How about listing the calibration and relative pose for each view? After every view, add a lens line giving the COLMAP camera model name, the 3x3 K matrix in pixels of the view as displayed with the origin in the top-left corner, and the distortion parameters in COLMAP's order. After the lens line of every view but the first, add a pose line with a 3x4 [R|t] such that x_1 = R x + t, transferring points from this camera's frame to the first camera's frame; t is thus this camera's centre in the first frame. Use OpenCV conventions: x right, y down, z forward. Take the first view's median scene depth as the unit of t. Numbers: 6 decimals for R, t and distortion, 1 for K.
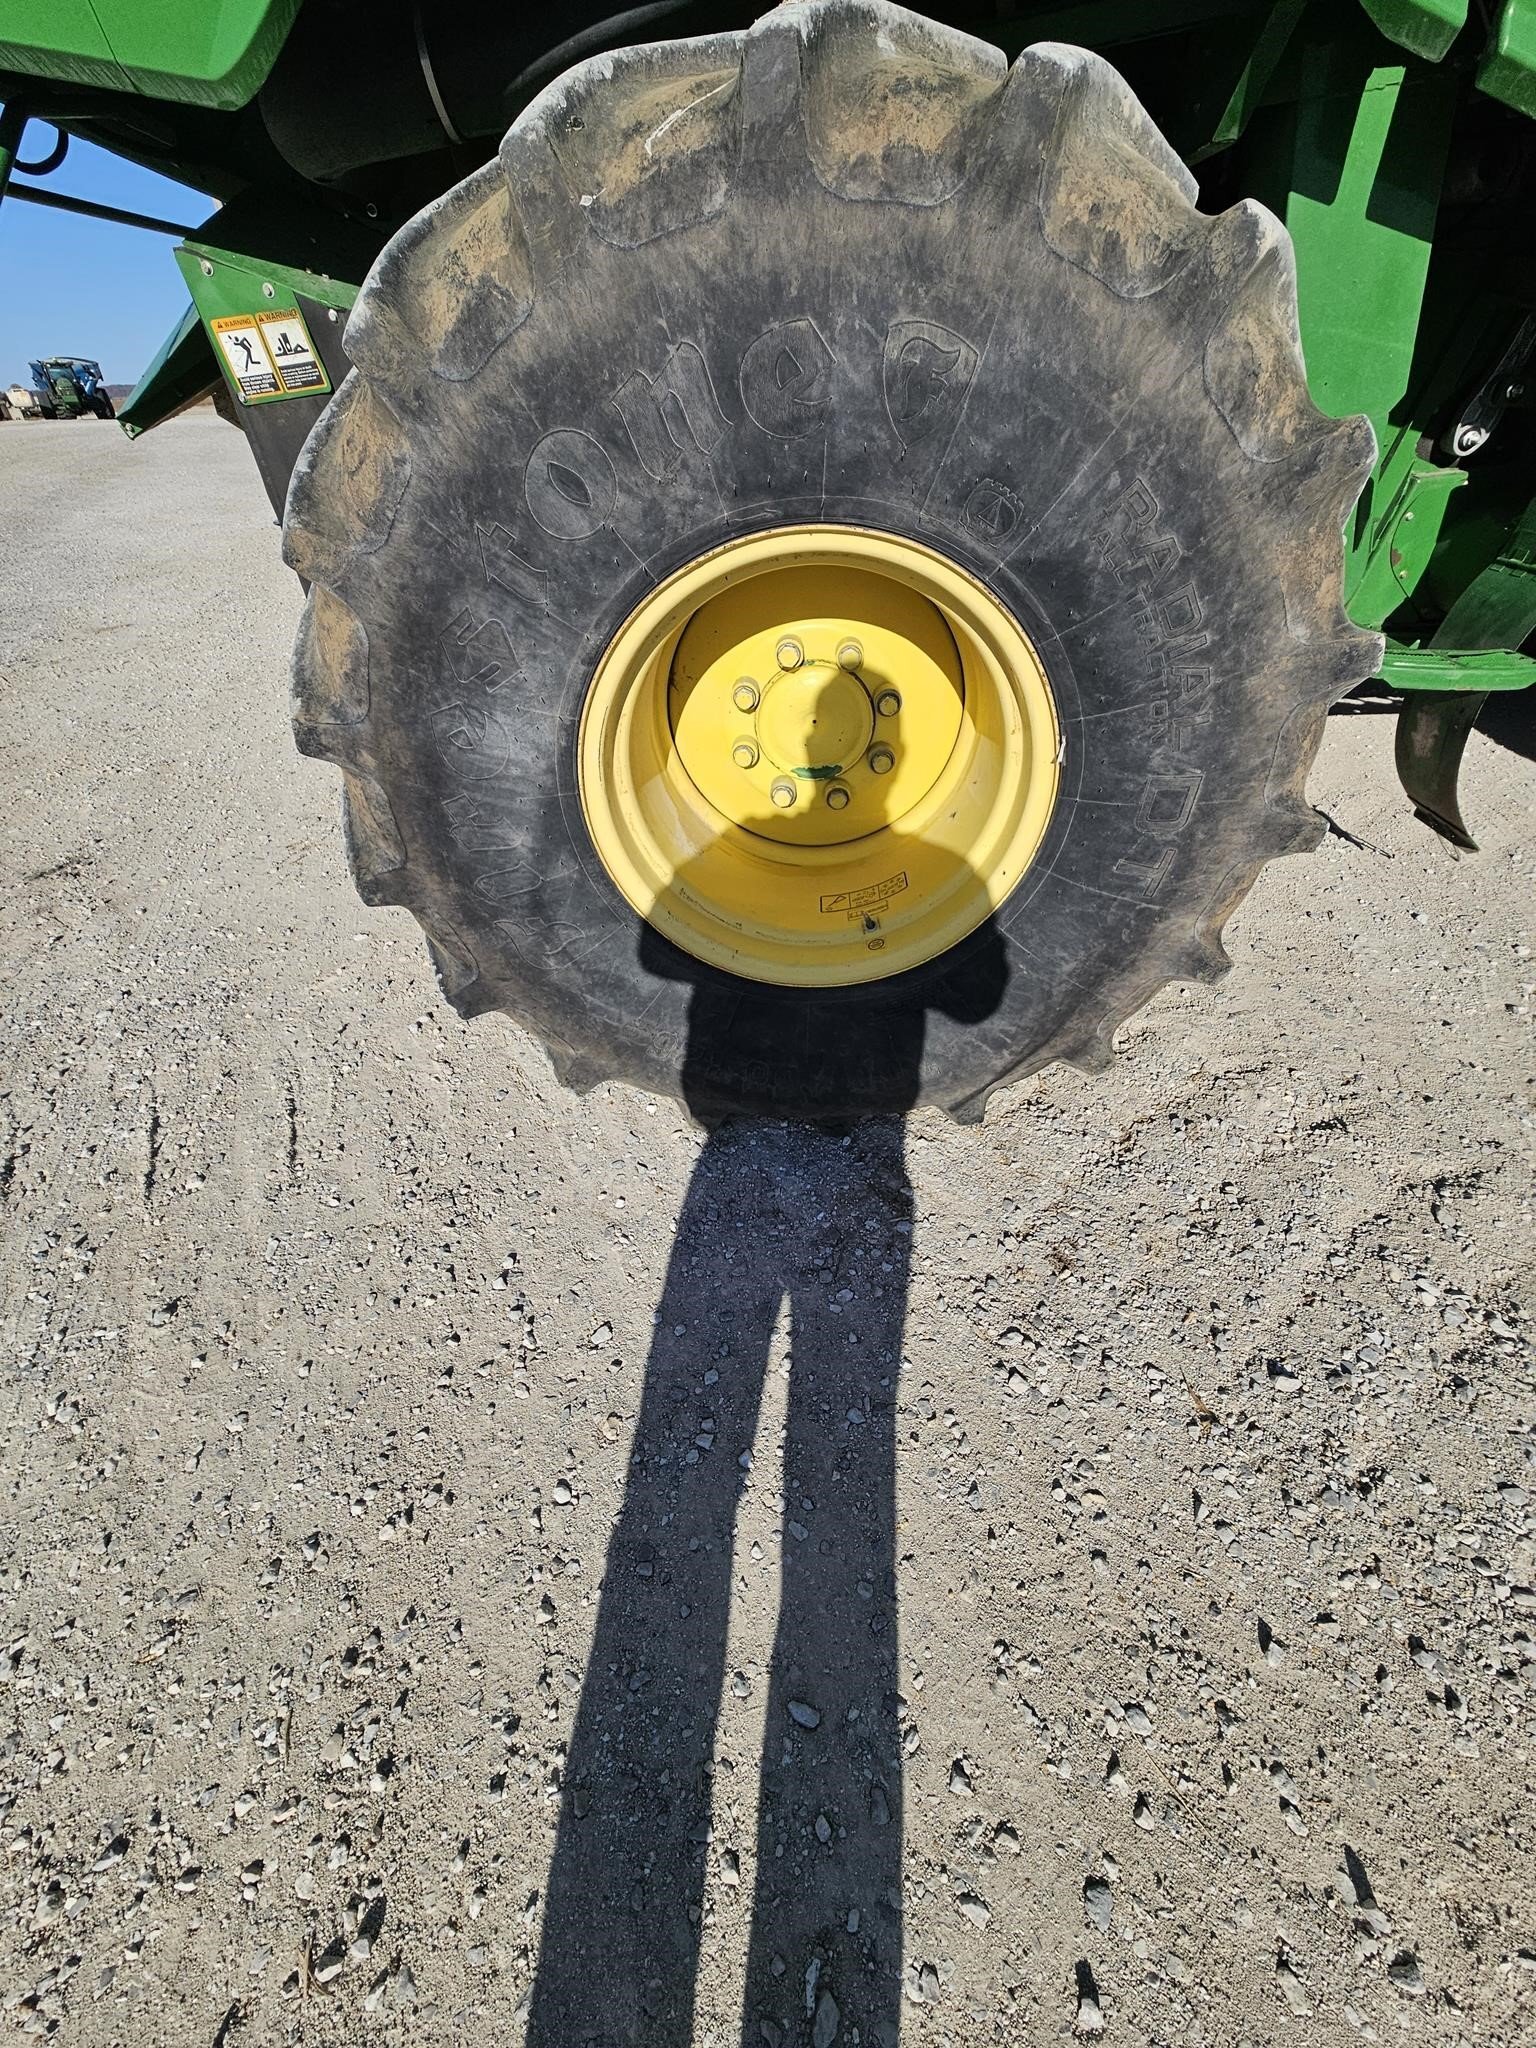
lens RADIAL K [[835.0, 0, 771.7], [0, 835.0, 1012.6], [0, 0, 1]] dist [0.001116, -0.000036]
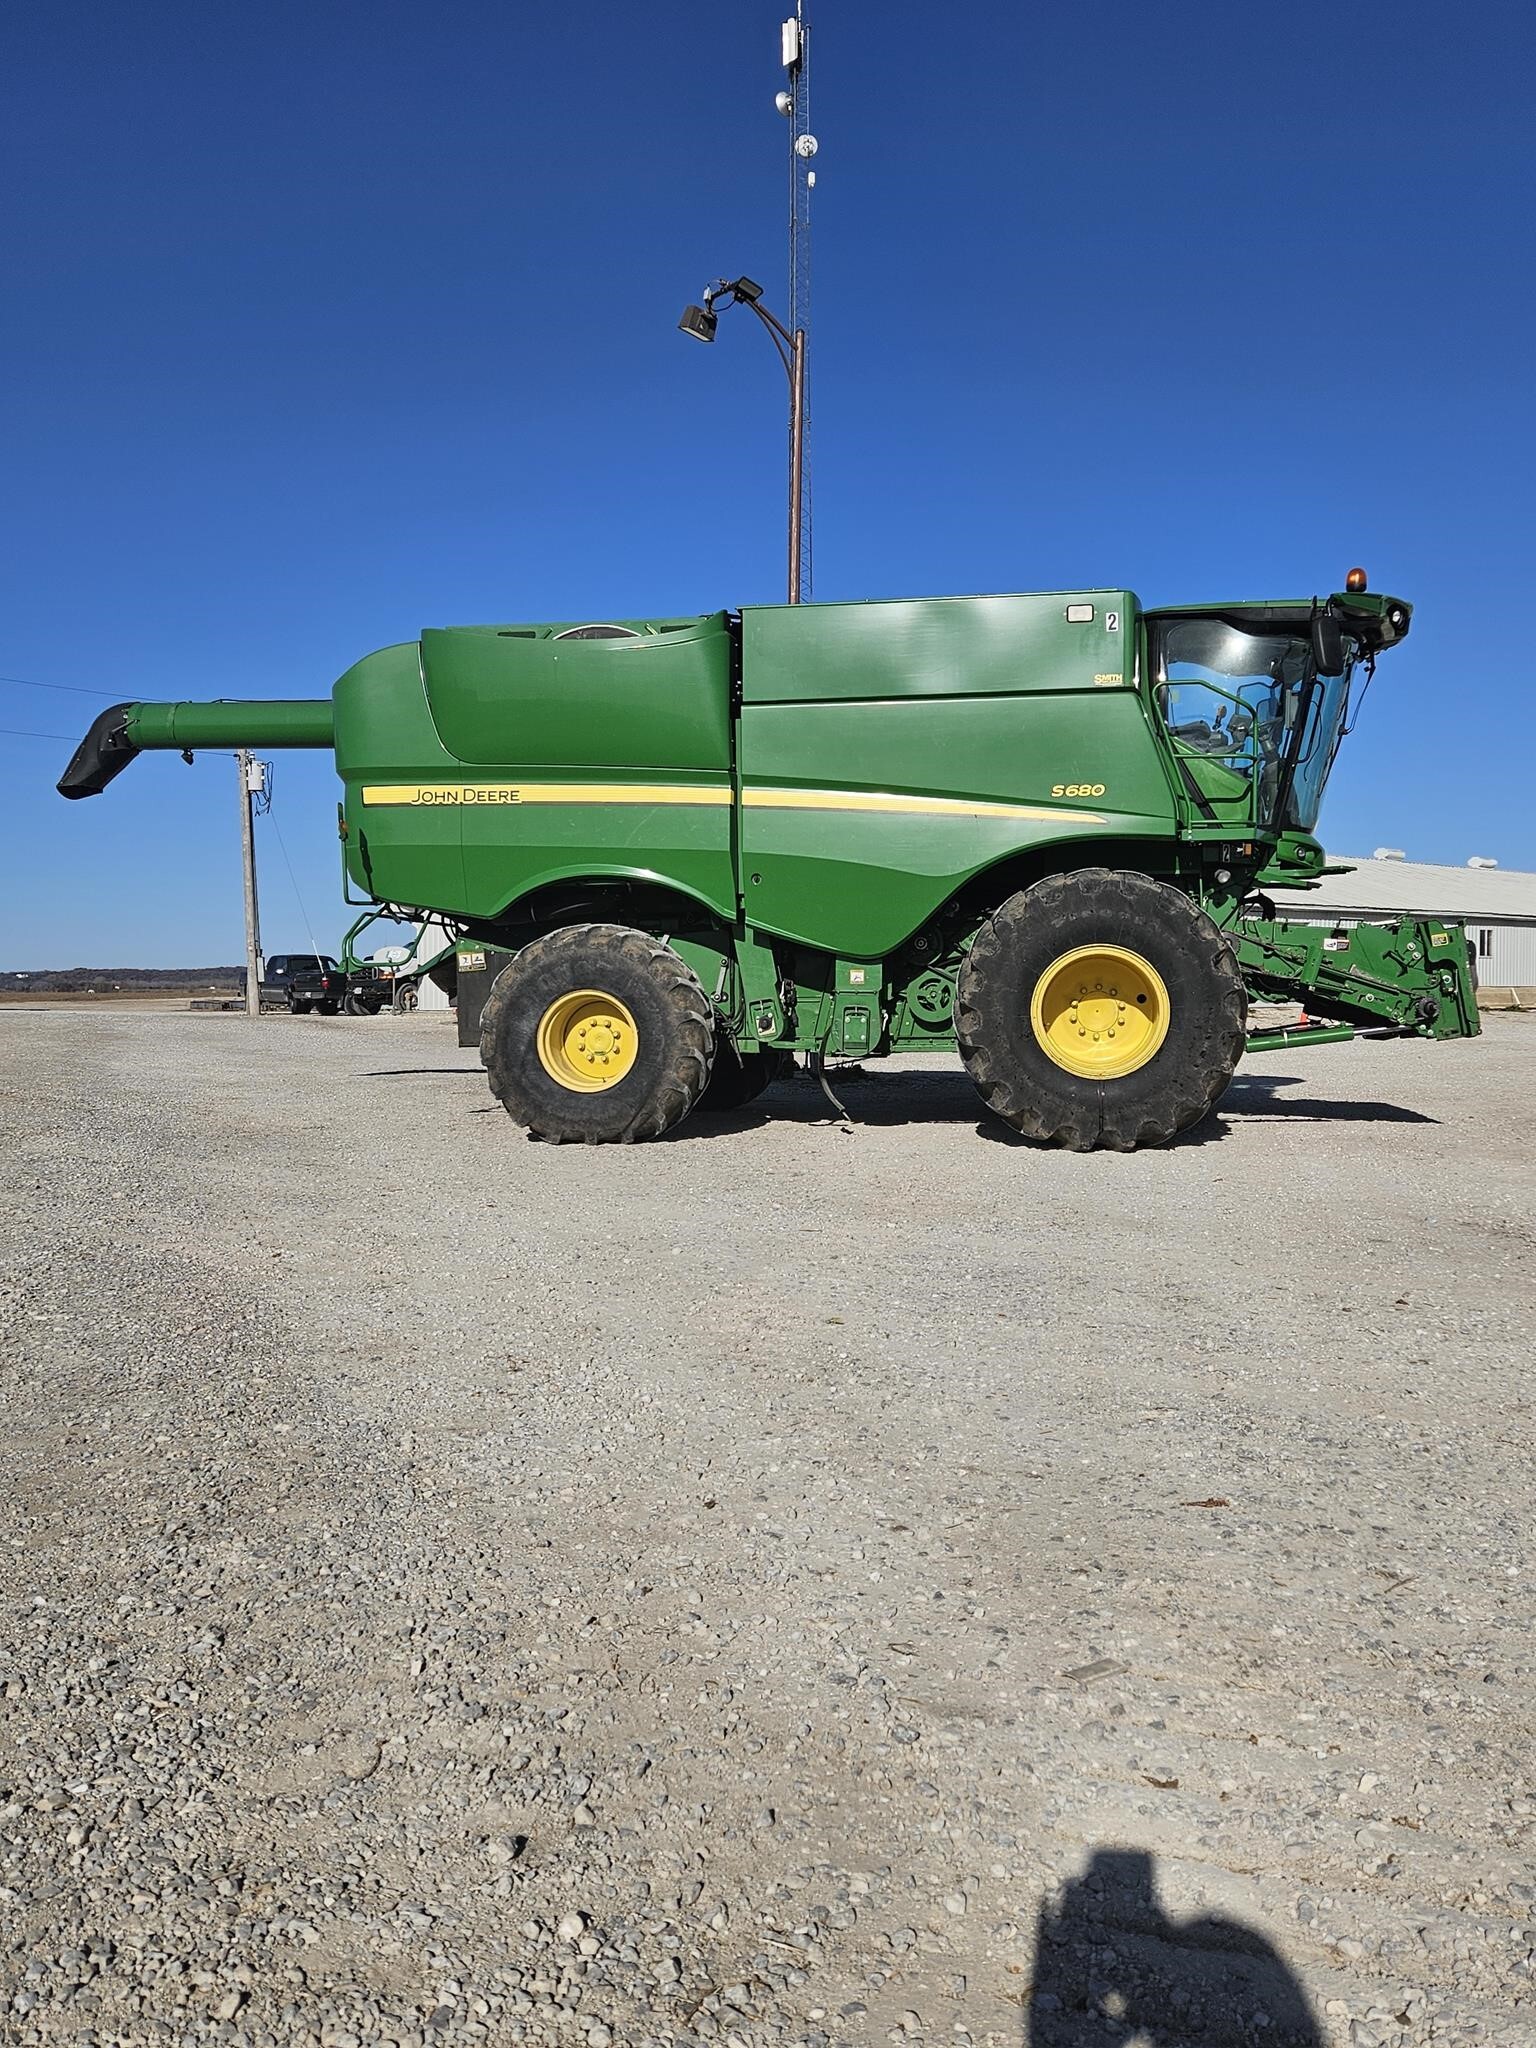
lens RADIAL K [[1782.8, 0, 768.0], [0, 1782.8, 1024.0], [0, 0, 1]] dist [0.109400, -0.138014]
pose [[0.992513, 0.037192, -0.116336, 2.431980], [-0.098899, 0.803648, -0.586830, 5.953221], [0.071668, 0.593942, 0.801309, -7.656466]]
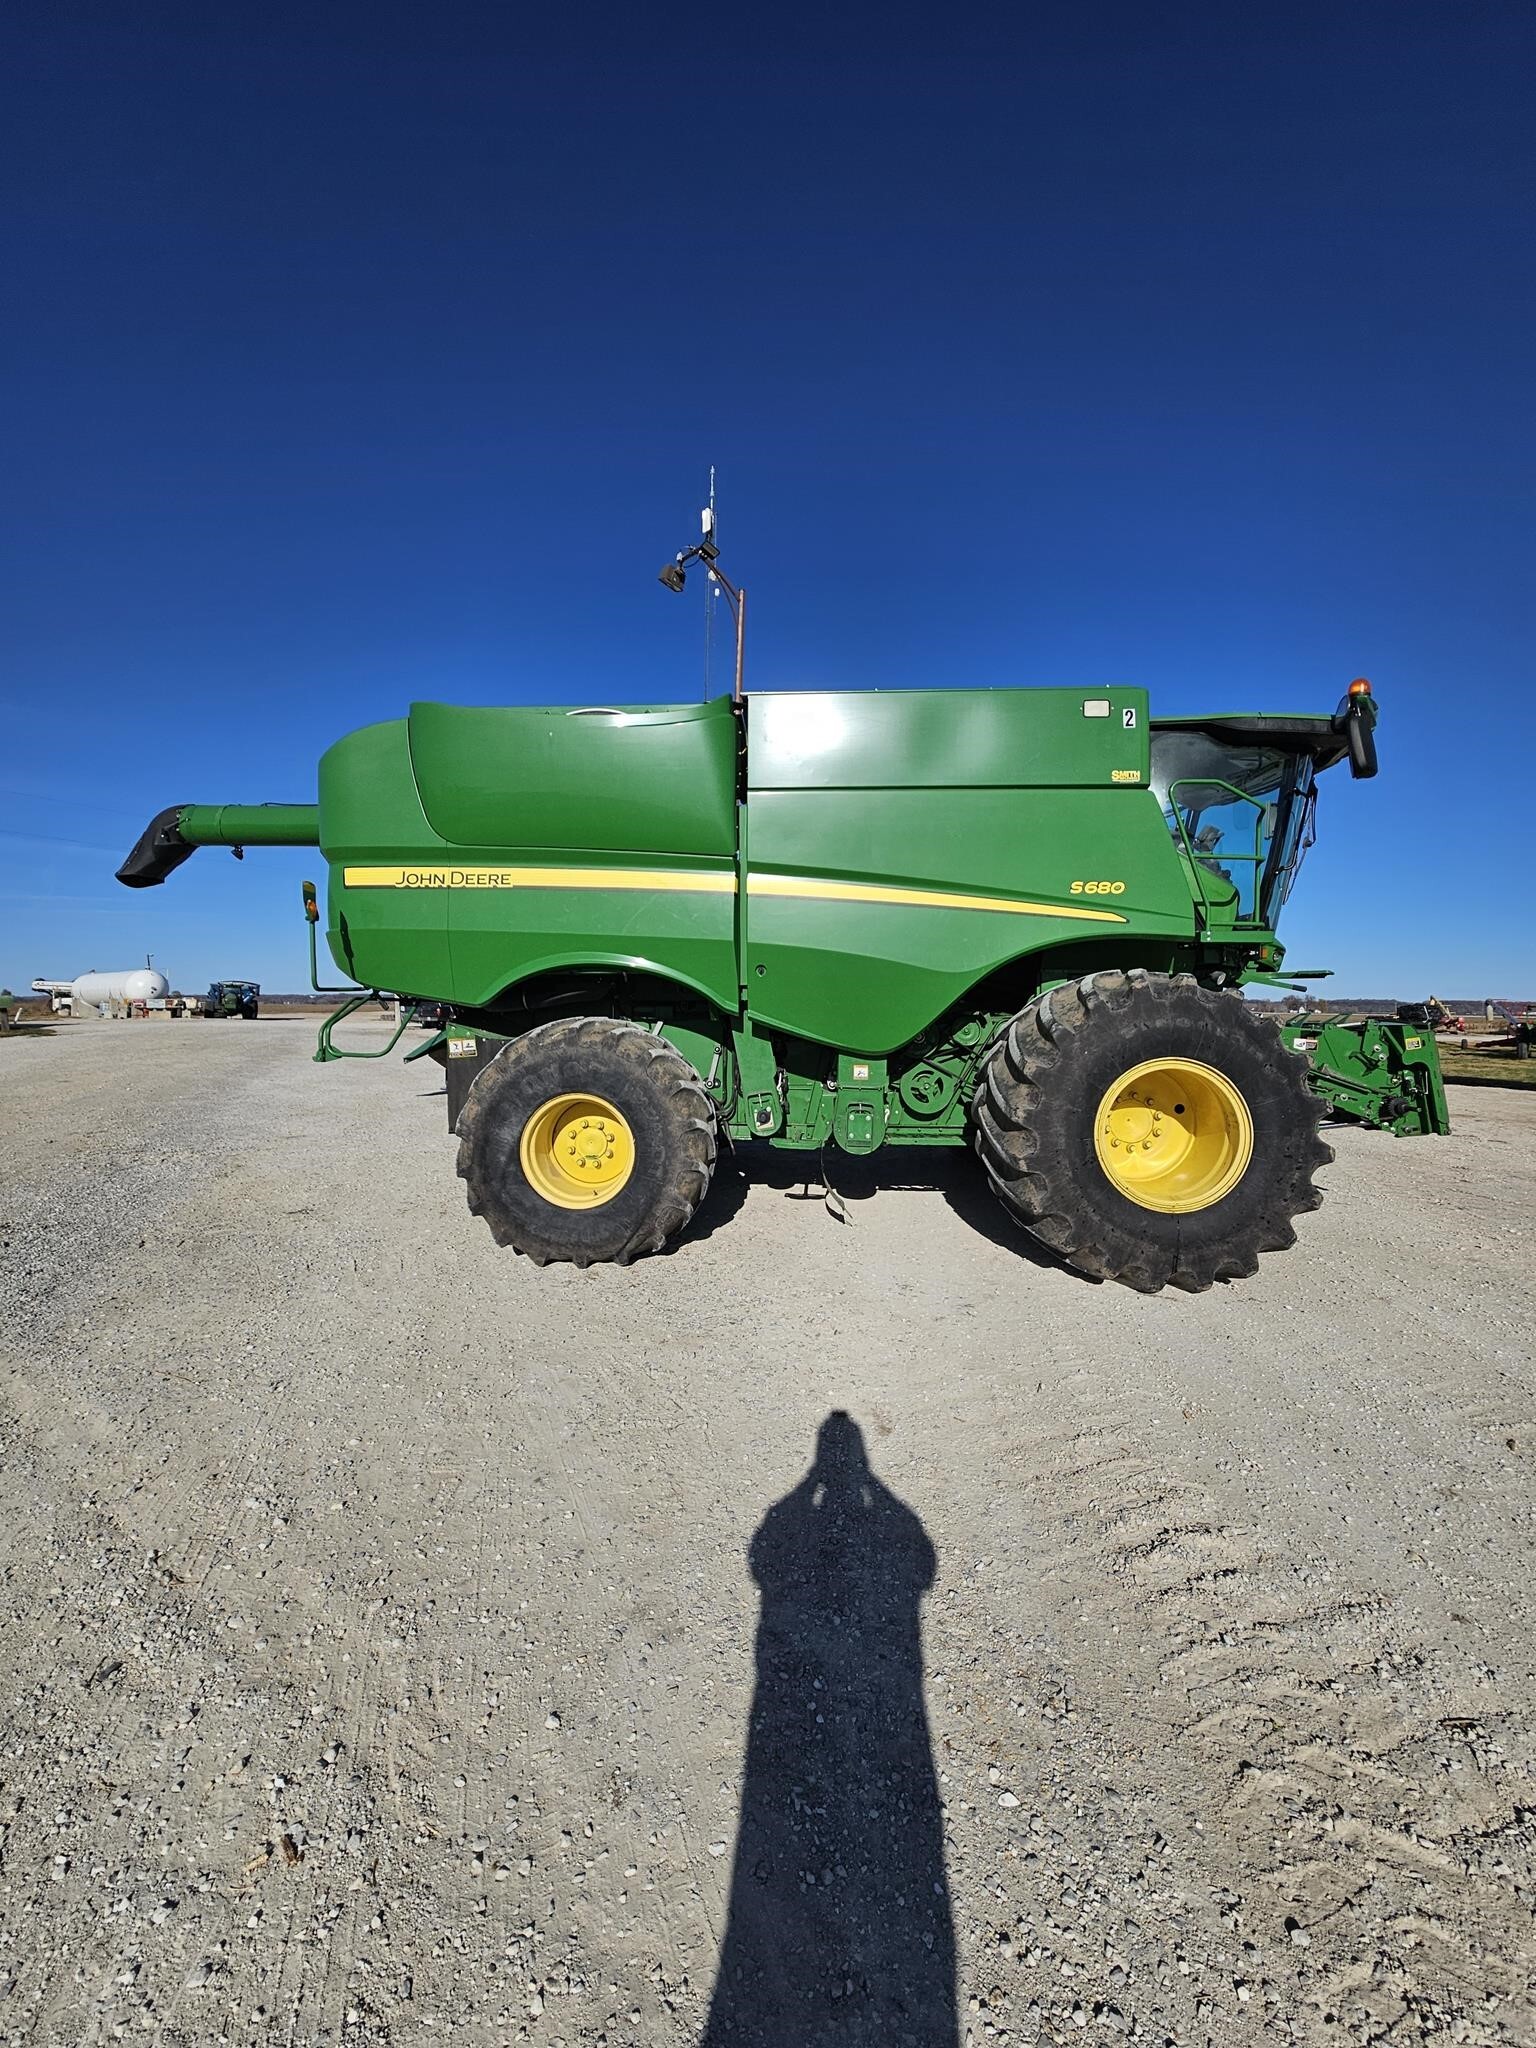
lens RADIAL K [[835.0, 0, 771.7], [0, 835.0, 1012.6], [0, 0, 1]] dist [0.001116, -0.000036]
pose [[0.998864, 0.047320, -0.005568, 1.112799], [-0.041009, 0.794322, -0.606112, 1.839073], [-0.024258, 0.605652, 0.795360, -3.012694]]
